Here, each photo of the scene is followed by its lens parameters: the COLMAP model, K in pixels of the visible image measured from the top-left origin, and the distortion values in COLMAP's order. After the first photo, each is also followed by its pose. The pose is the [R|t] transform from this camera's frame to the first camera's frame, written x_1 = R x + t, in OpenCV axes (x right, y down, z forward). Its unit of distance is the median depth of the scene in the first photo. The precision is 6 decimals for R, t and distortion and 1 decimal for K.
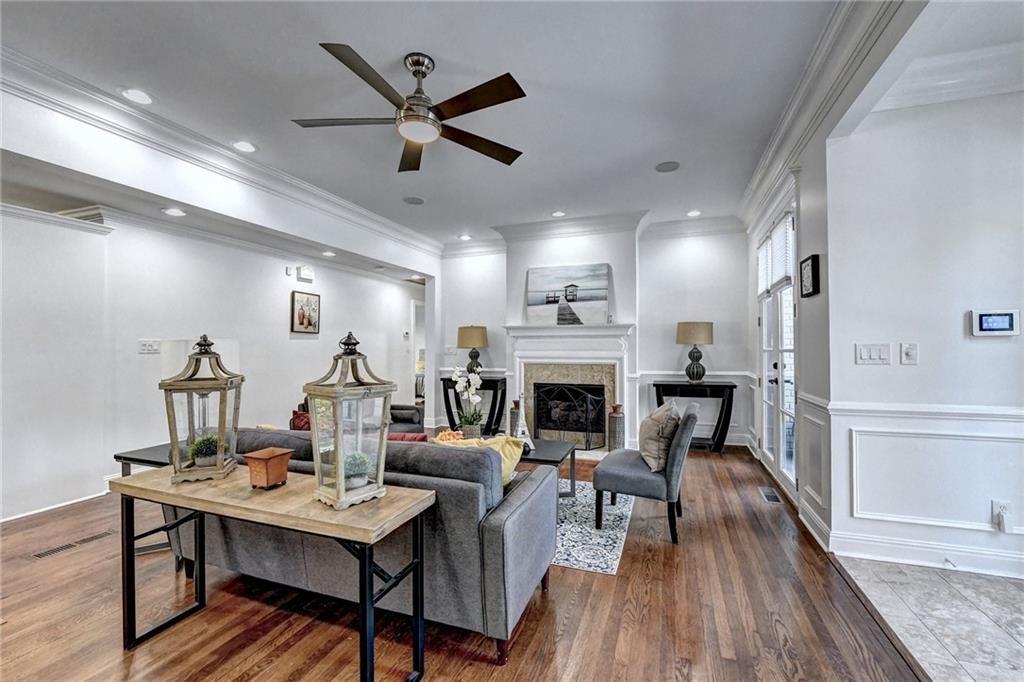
lens RADIAL K [[442.8, 0, 512.0], [0, 442.8, 341.0], [0, 0, 1]] dist [-0.009811, 0.000042]
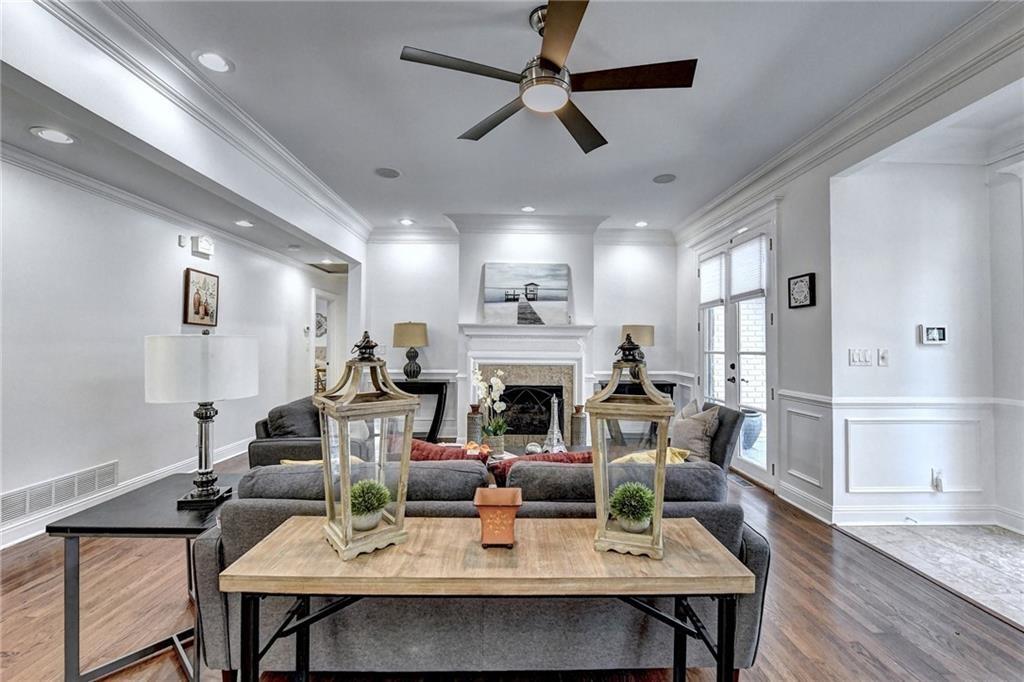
lens RADIAL K [[451.4, 0, 518.1], [0, 451.4, 335.0], [0, 0, 1]] dist [-0.006062, -0.000629]
pose [[0.926024, 0.018886, 0.376993, -0.267229], [-0.015669, 0.999810, -0.011600, -0.001793], [-0.377140, 0.004835, 0.926144, 0.097367]]
